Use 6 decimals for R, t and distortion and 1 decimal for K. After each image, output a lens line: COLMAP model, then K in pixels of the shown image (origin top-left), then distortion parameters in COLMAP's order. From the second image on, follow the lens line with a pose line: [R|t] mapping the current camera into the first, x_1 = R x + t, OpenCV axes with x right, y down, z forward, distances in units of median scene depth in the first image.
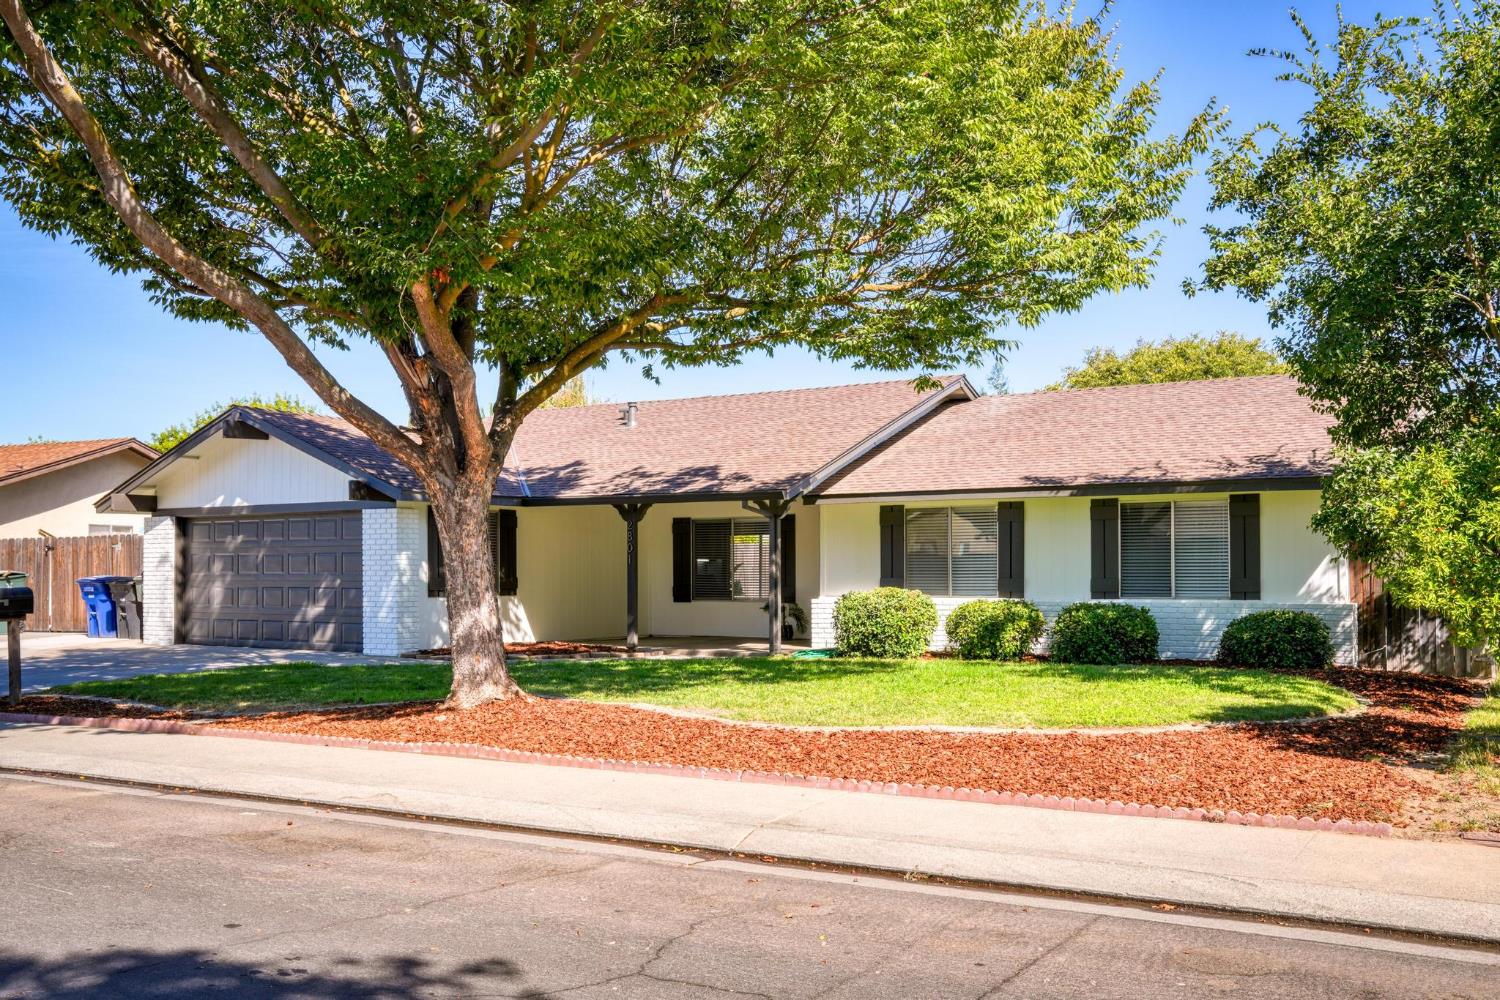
lens RADIAL K [[1301.6, 0, 749.5], [0, 1301.6, 558.1], [0, 0, 1]] dist [-0.016982, -0.004847]
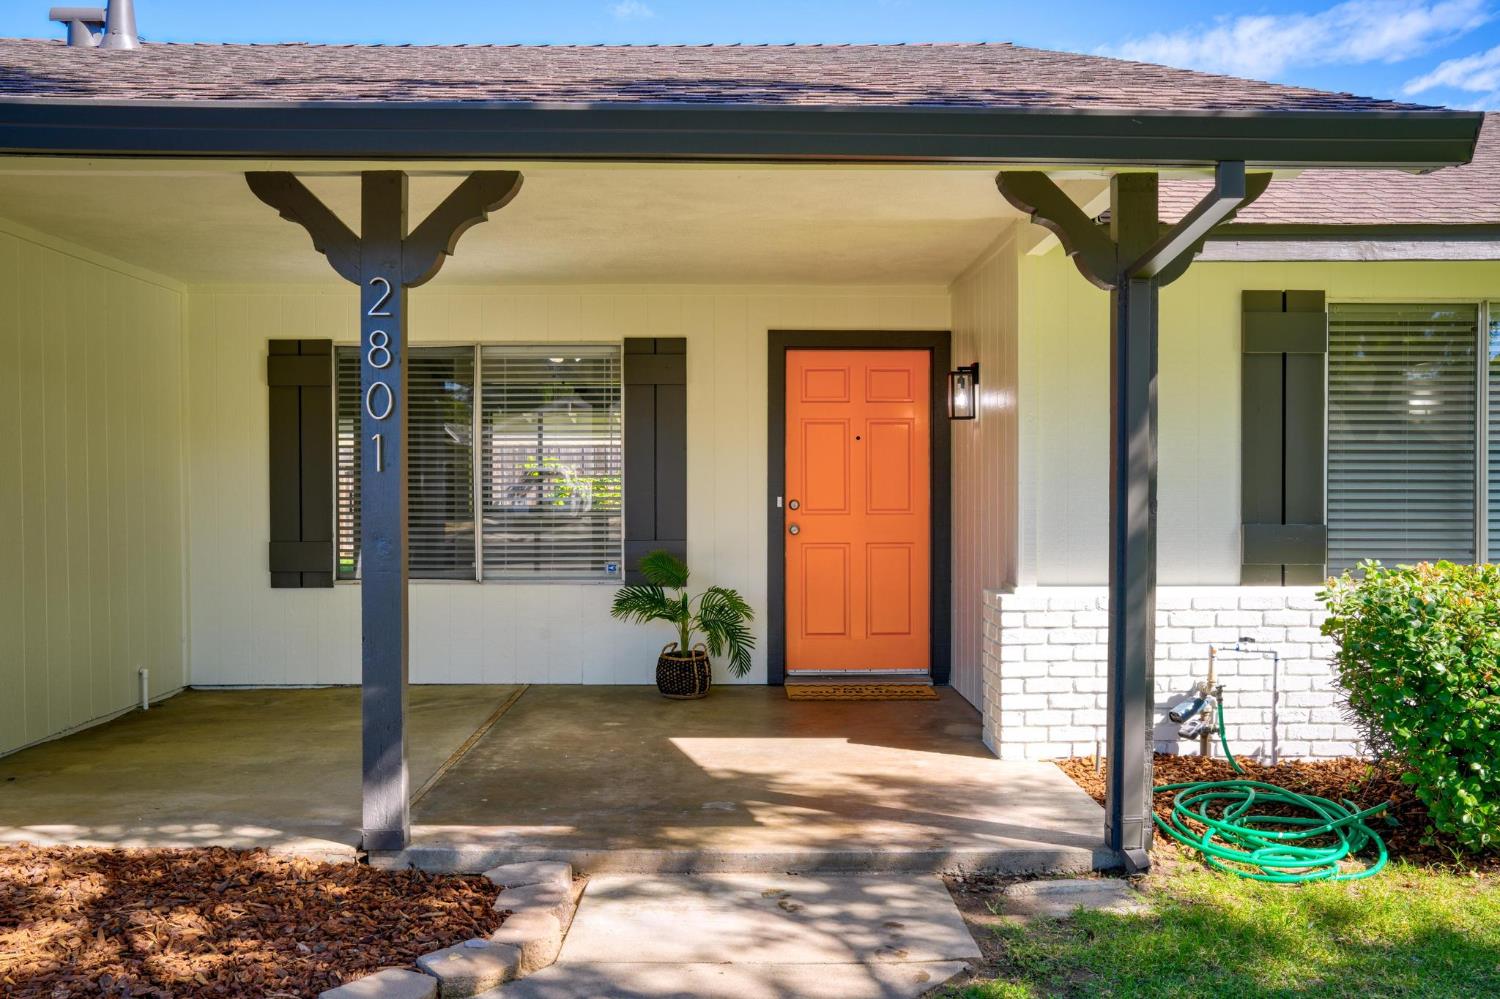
lens RADIAL K [[1201.2, 0, 699.6], [0, 1201.2, 500.7], [0, 0, 1]] dist [0.002325, 0.002543]
pose [[0.842621, -0.007329, 0.538457, -0.166533], [-0.006443, 0.999699, 0.023689, 0.003602], [-0.538468, -0.023430, 0.842320, 0.849307]]
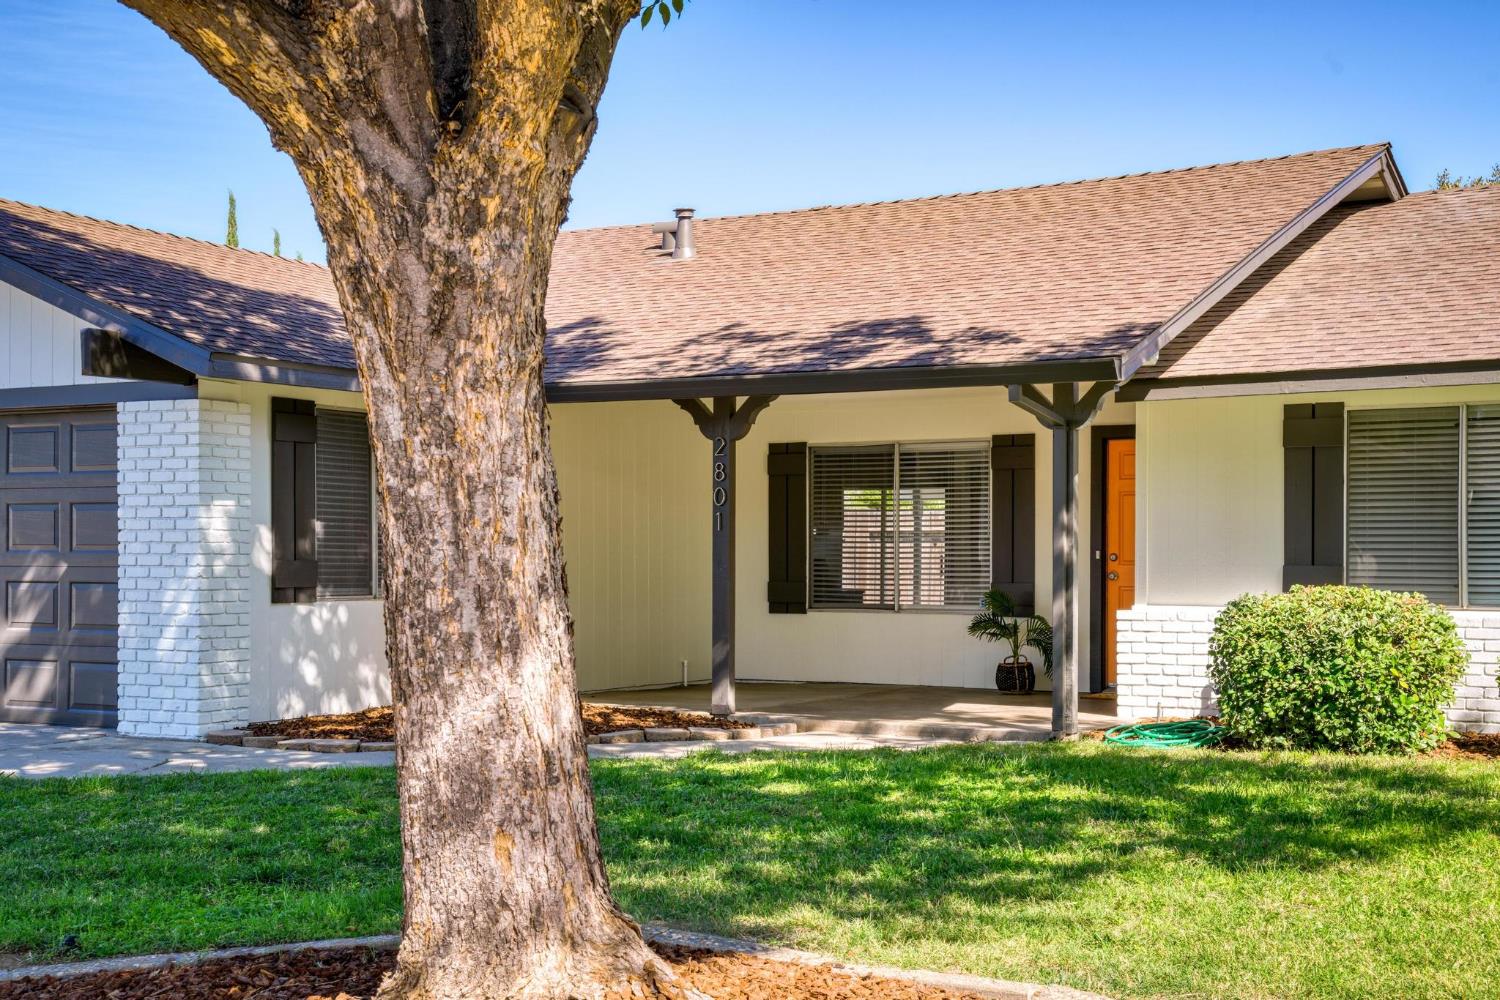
lens RADIAL K [[1863.7, 0, 777.0], [0, 1863.7, 552.7], [0, 0, 1]] dist [0.110715, 0.008114]
pose [[0.999488, 0.005152, 0.031573, -0.097953], [-0.005329, 0.999971, 0.005517, 0.008440], [-0.031544, -0.005683, 0.999486, 0.363390]]
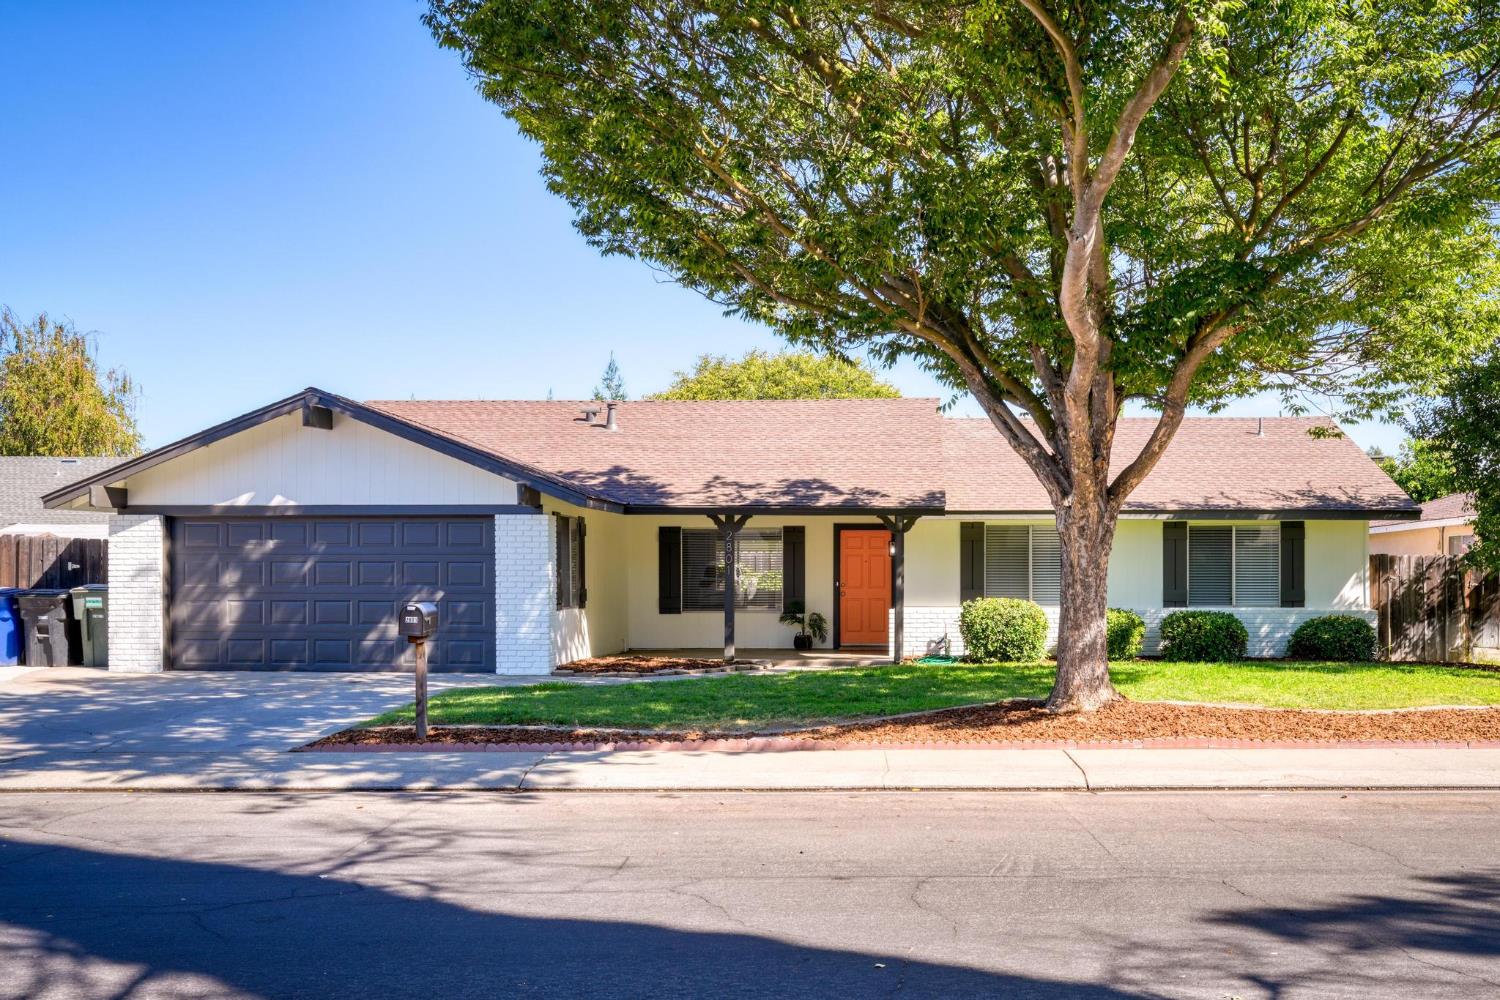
lens RADIAL K [[1421.0, 0, 752.9], [0, 1421.0, 581.9], [0, 0, 1]] dist [0.009774, 0.008334]
pose [[0.887961, 0.000982, 0.459918, -0.607192], [-0.006954, 0.999912, 0.011290, -0.003086], [-0.459866, -0.013223, 0.887890, 0.035287]]
